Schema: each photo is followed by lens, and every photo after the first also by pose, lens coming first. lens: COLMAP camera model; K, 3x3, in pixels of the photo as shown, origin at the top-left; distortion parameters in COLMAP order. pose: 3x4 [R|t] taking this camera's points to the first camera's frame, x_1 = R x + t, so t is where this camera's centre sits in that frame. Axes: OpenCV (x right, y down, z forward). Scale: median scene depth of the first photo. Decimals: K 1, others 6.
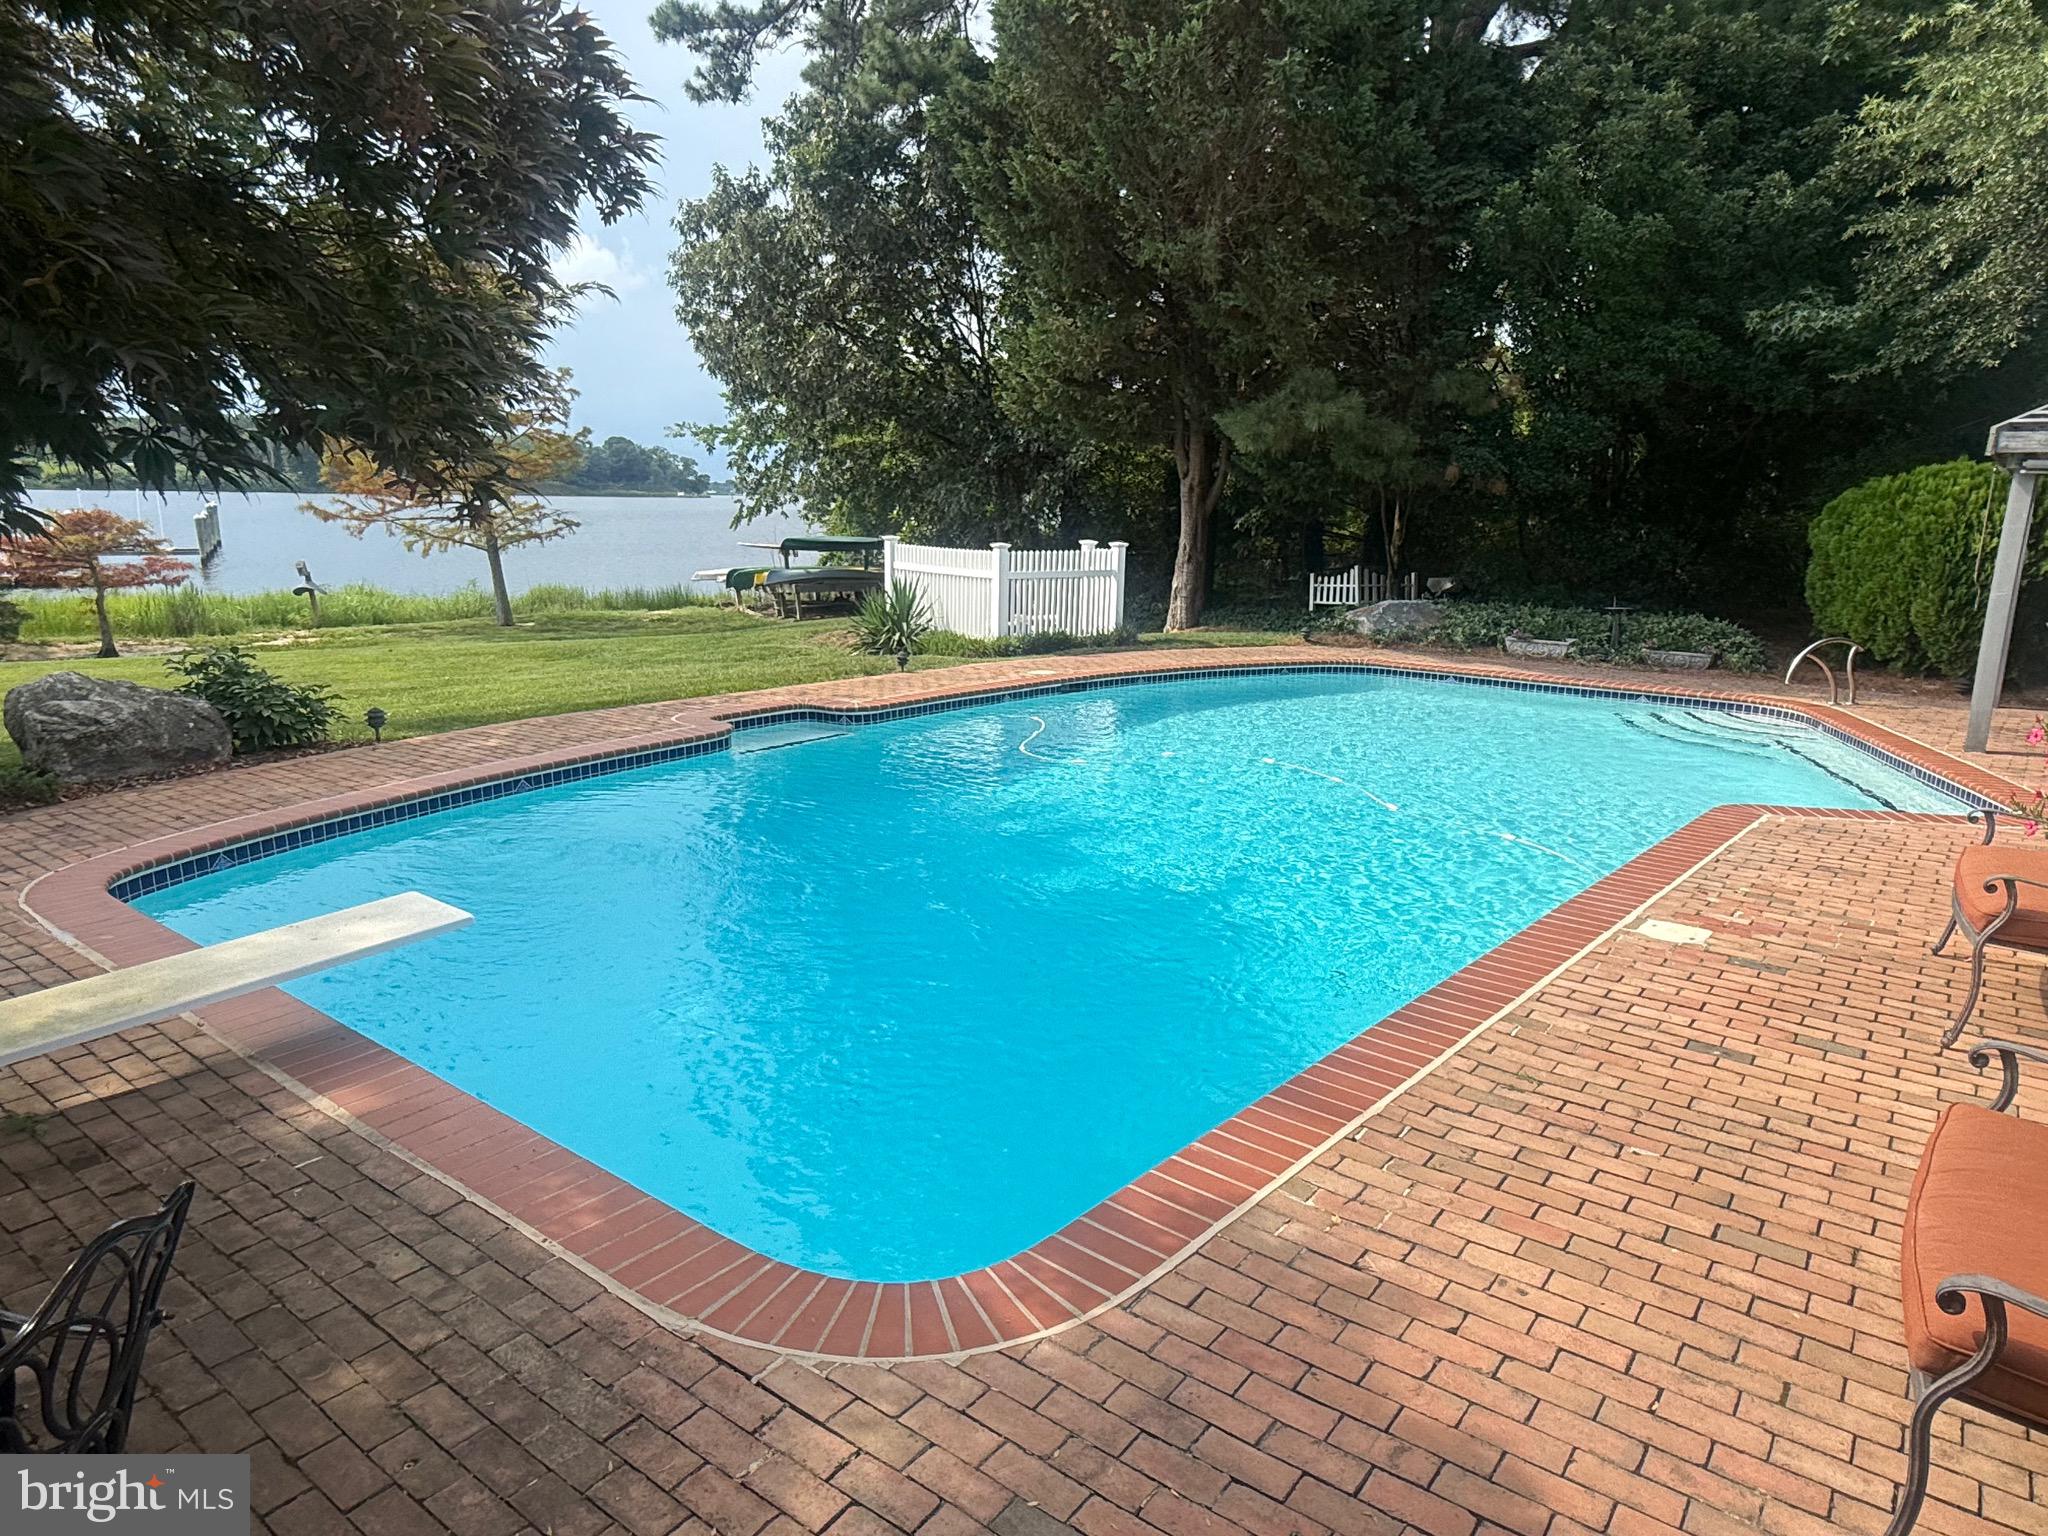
lens RADIAL K [[1248.1, 0, 1032.1], [0, 1248.1, 771.8], [0, 0, 1]] dist [-0.002748, 0.001544]
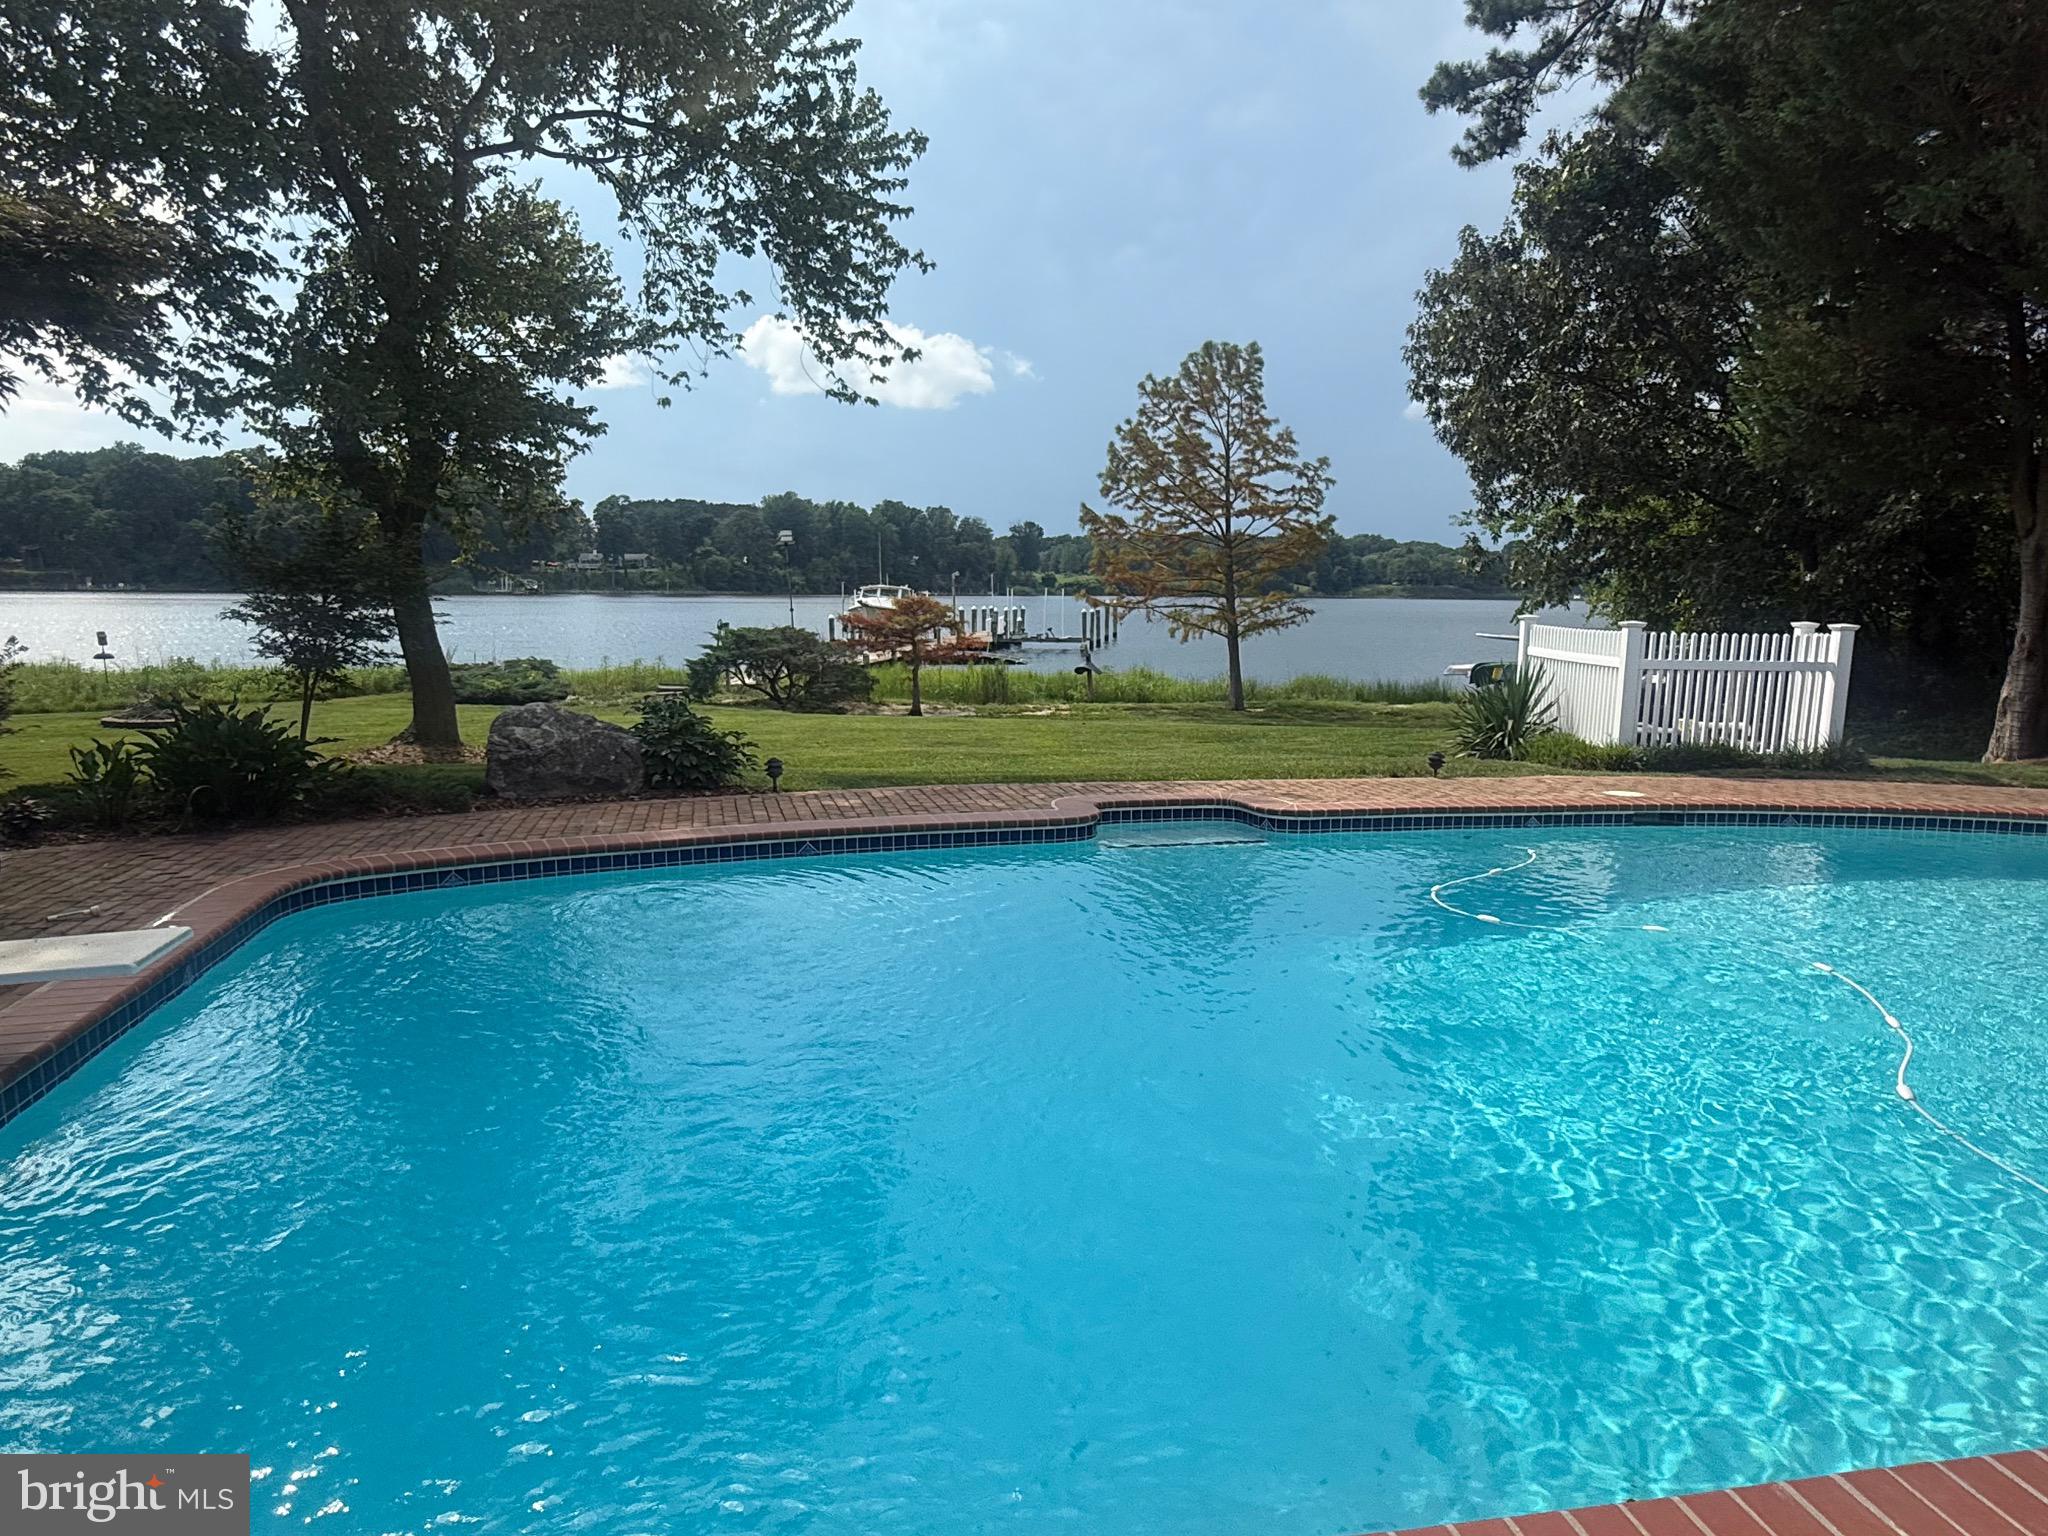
lens RADIAL K [[1248.1, 0, 1032.1], [0, 1248.1, 771.8], [0, 0, 1]] dist [-0.002748, 0.001544]
pose [[0.779646, 0.082548, -0.620756, 0.101127], [-0.131983, 0.990668, -0.034027, -0.012324], [0.612154, 0.108459, 0.783265, 0.122306]]
